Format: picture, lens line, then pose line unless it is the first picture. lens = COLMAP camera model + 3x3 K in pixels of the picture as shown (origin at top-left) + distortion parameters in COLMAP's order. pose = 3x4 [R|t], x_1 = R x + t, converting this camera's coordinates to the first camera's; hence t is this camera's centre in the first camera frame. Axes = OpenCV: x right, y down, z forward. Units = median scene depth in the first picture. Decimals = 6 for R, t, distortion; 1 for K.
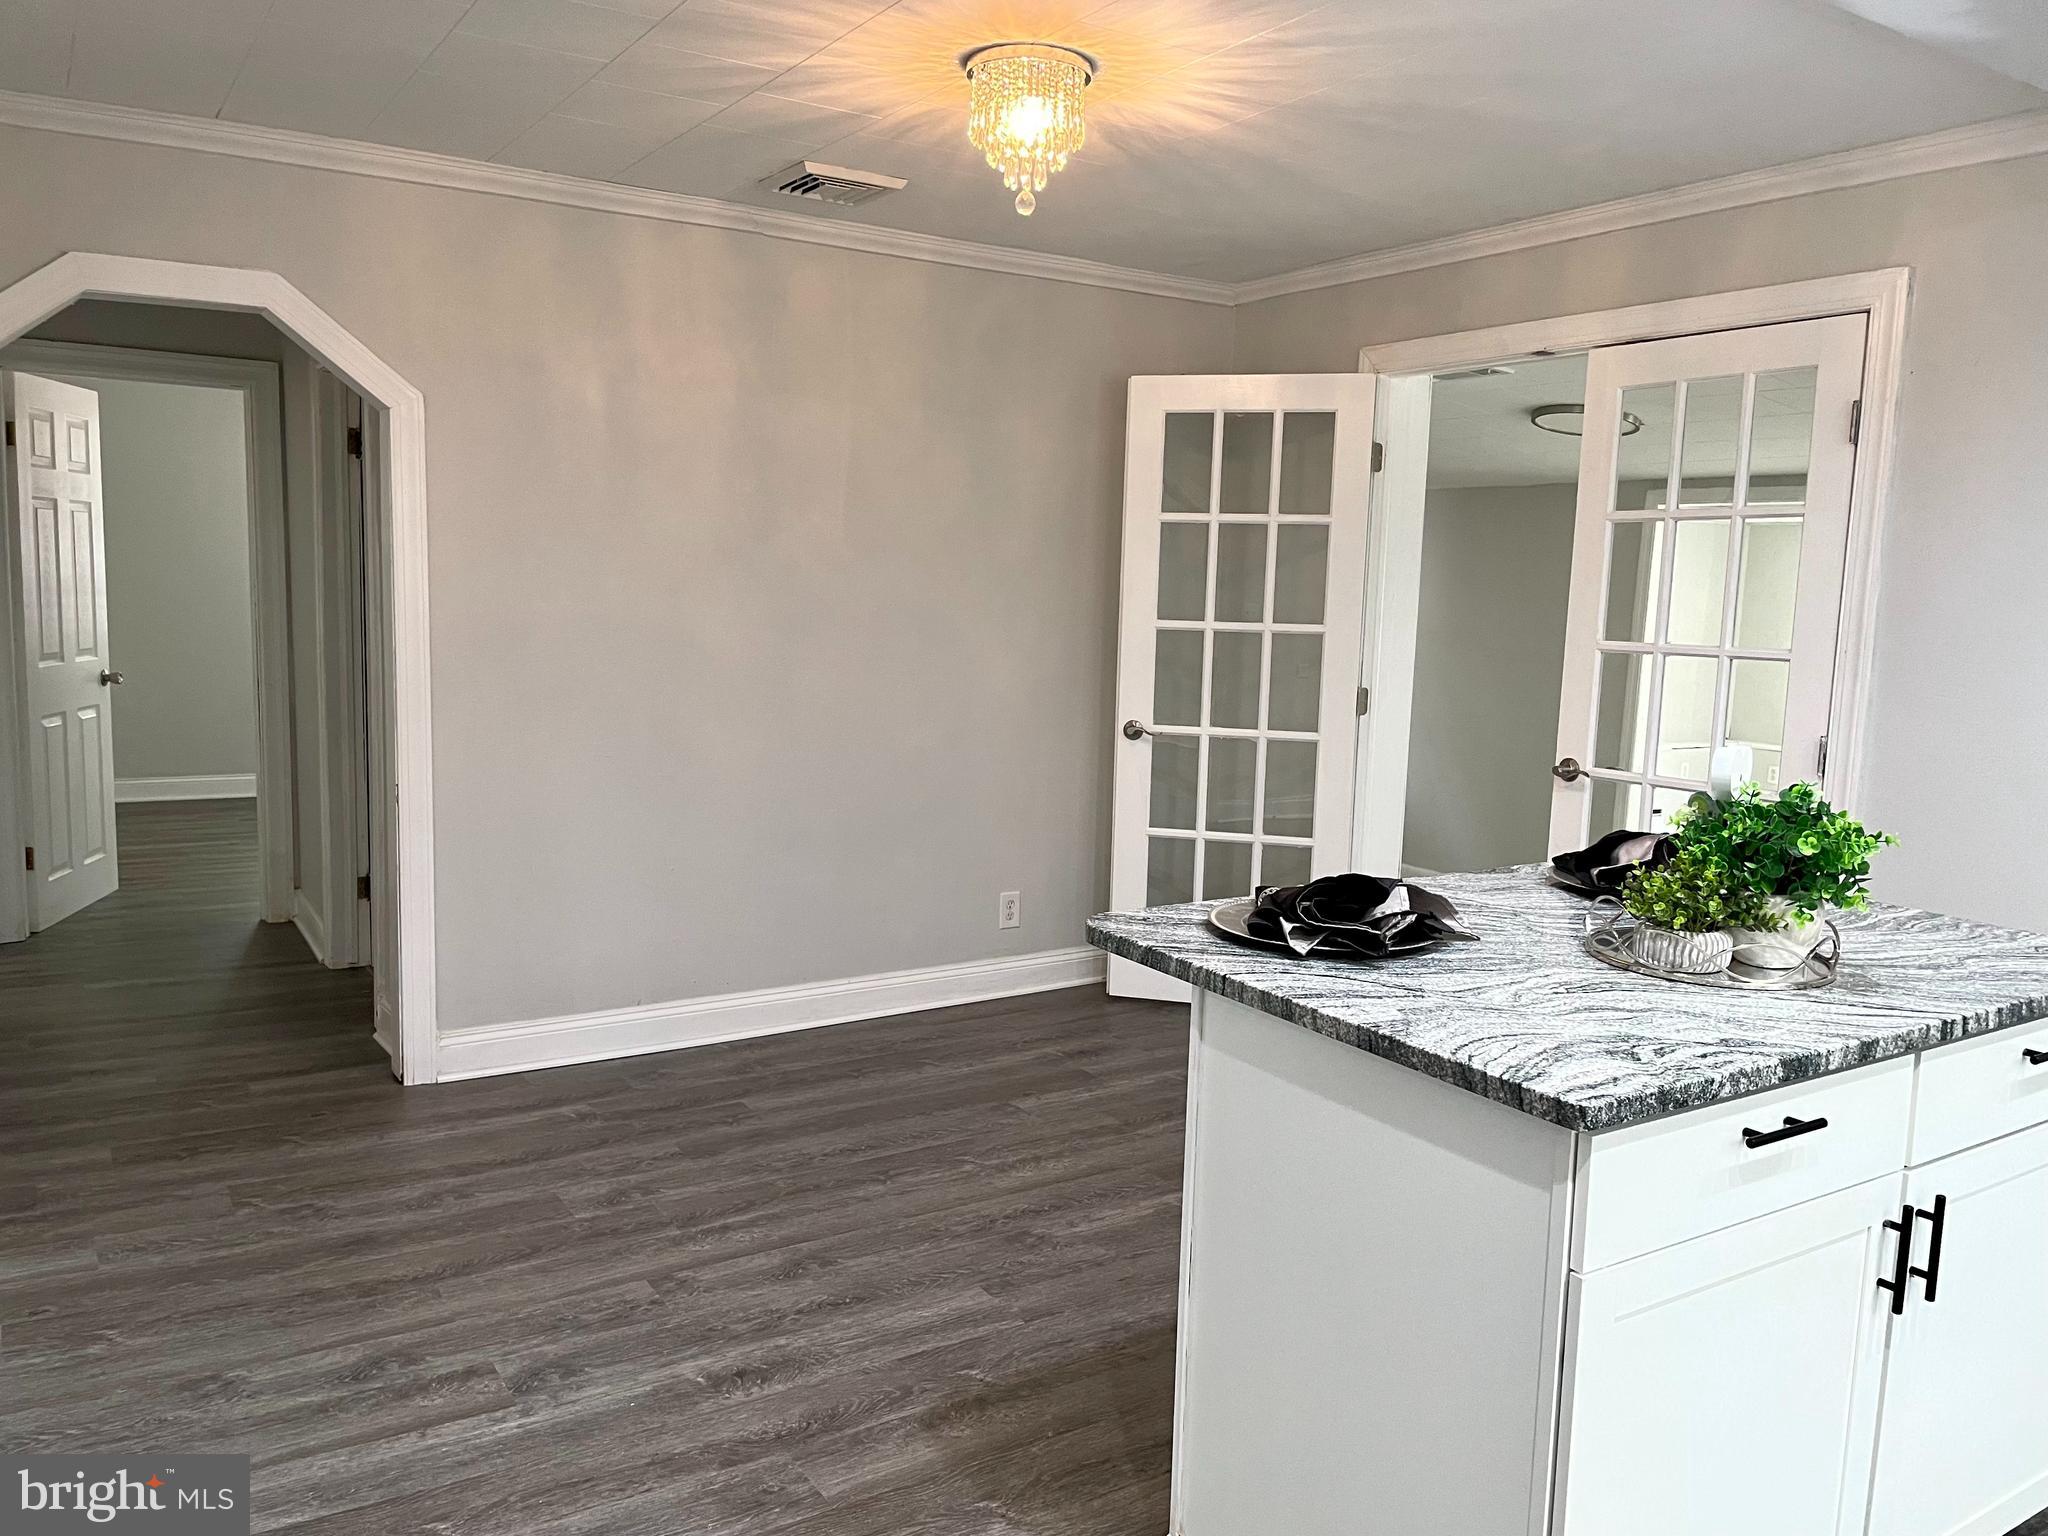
lens RADIAL K [[1548.7, 0, 1035.3], [0, 1548.7, 774.6], [0, 0, 1]] dist [0.074463, -0.093428]
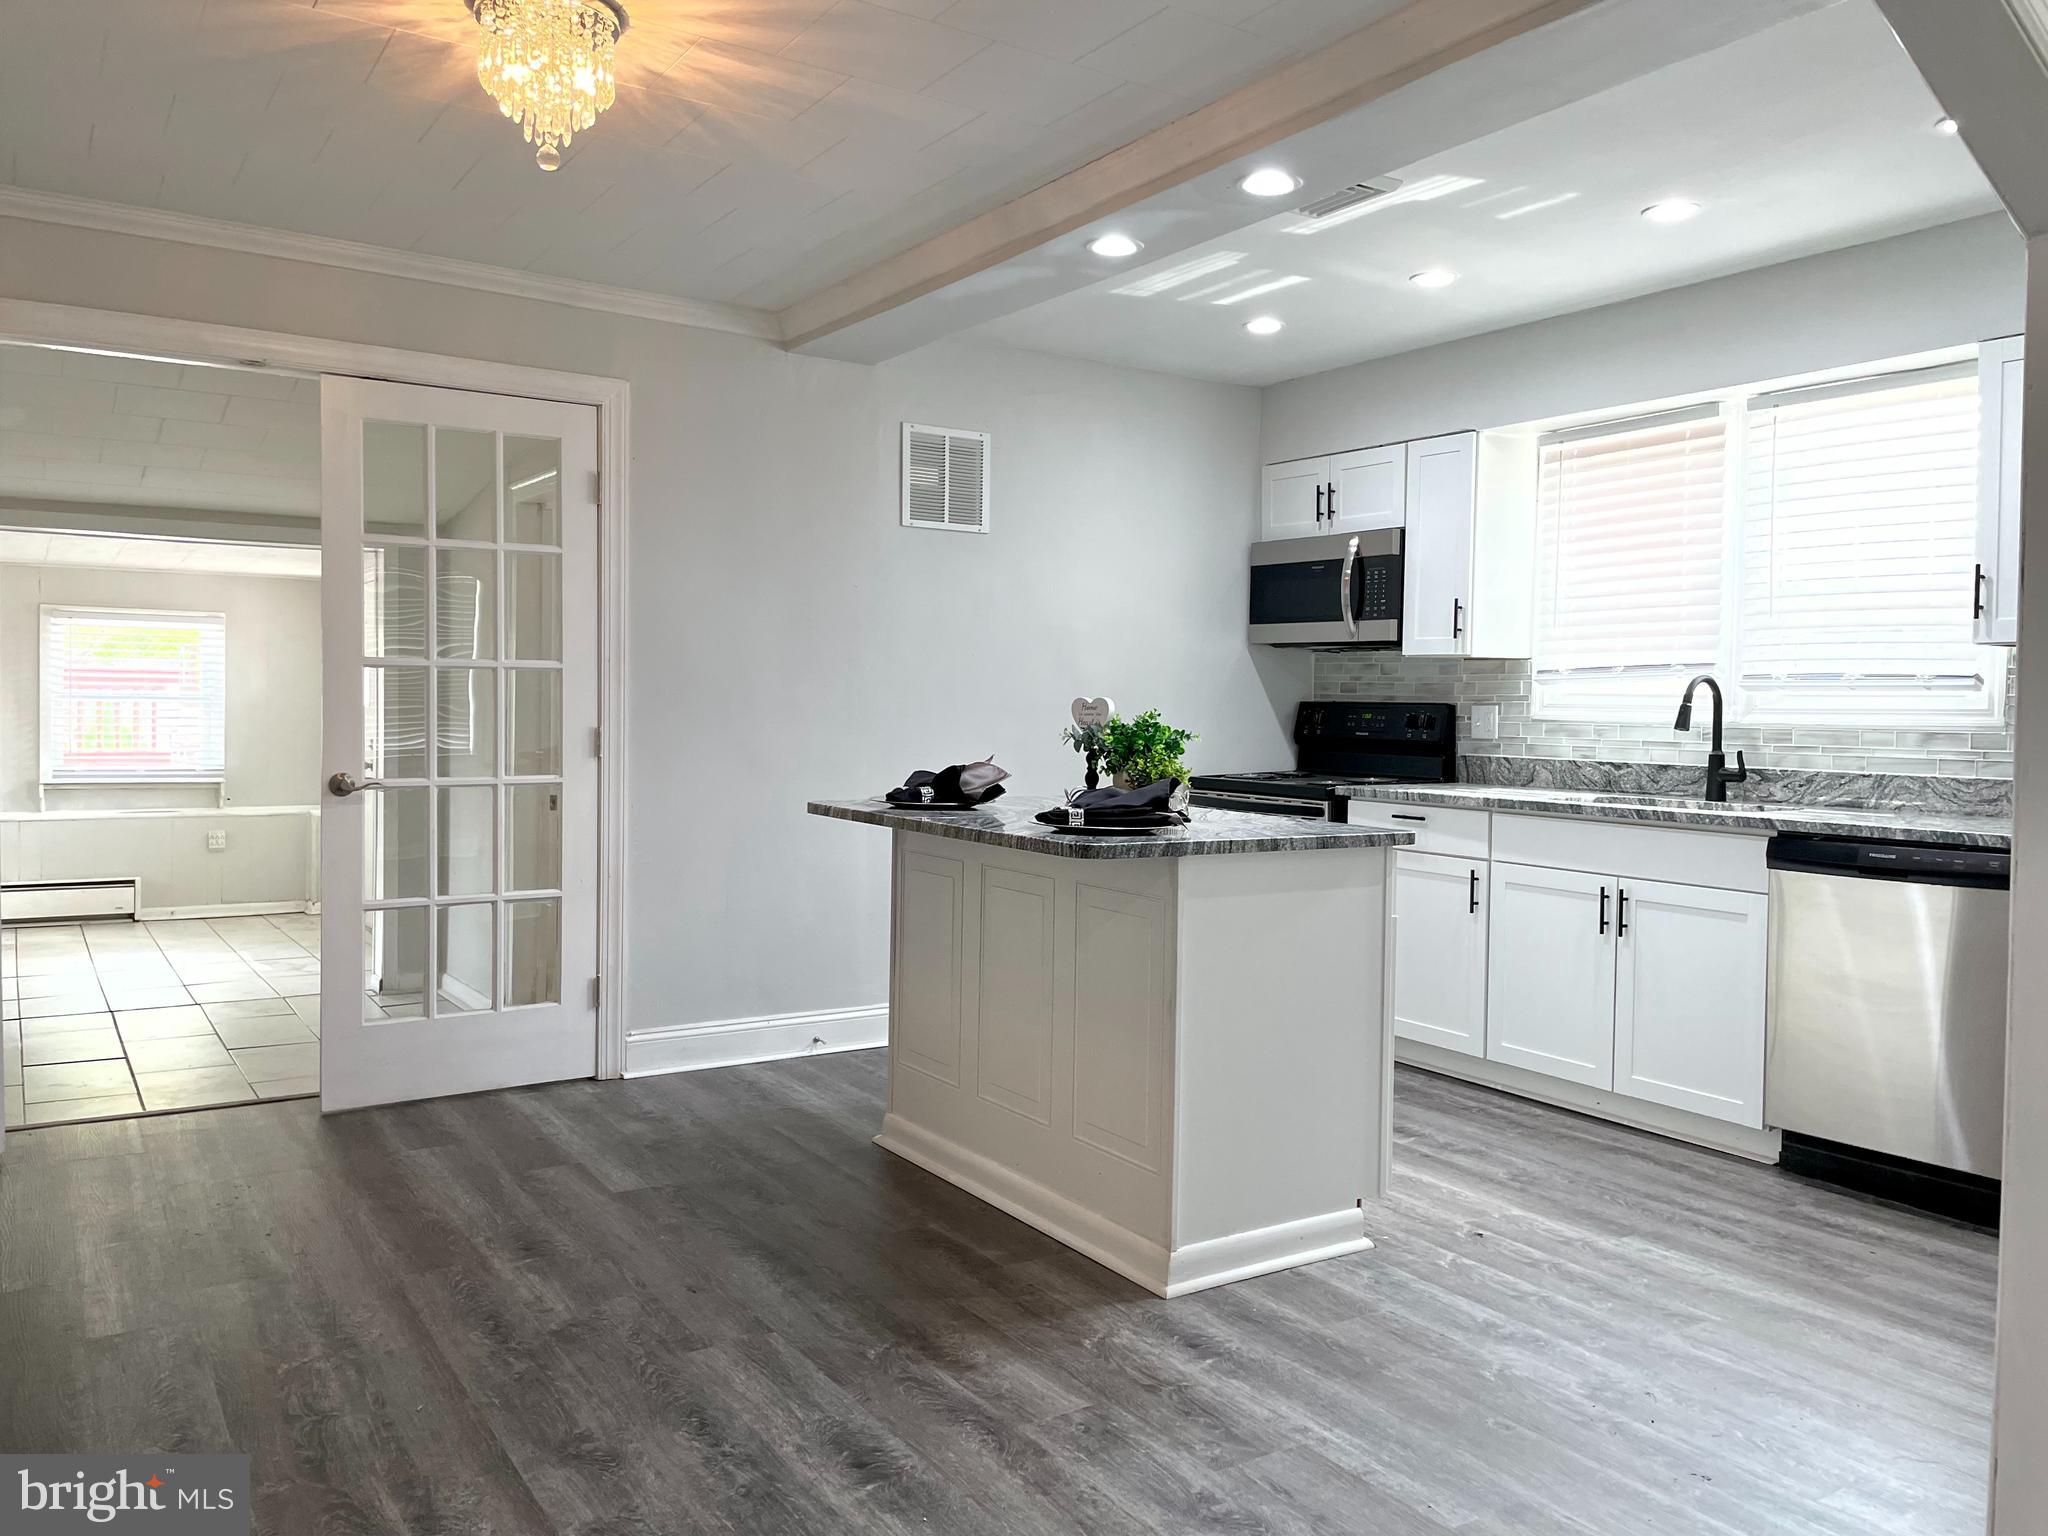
lens RADIAL K [[1548.7, 0, 1044.9], [0, 1548.7, 740.9], [0, 0, 1]] dist [0.074463, -0.093428]
pose [[-0.016274, -0.057006, 0.998241, -0.860973], [0.110586, 0.992146, 0.058461, -0.051296], [-0.993733, 0.111343, -0.009842, 0.705126]]
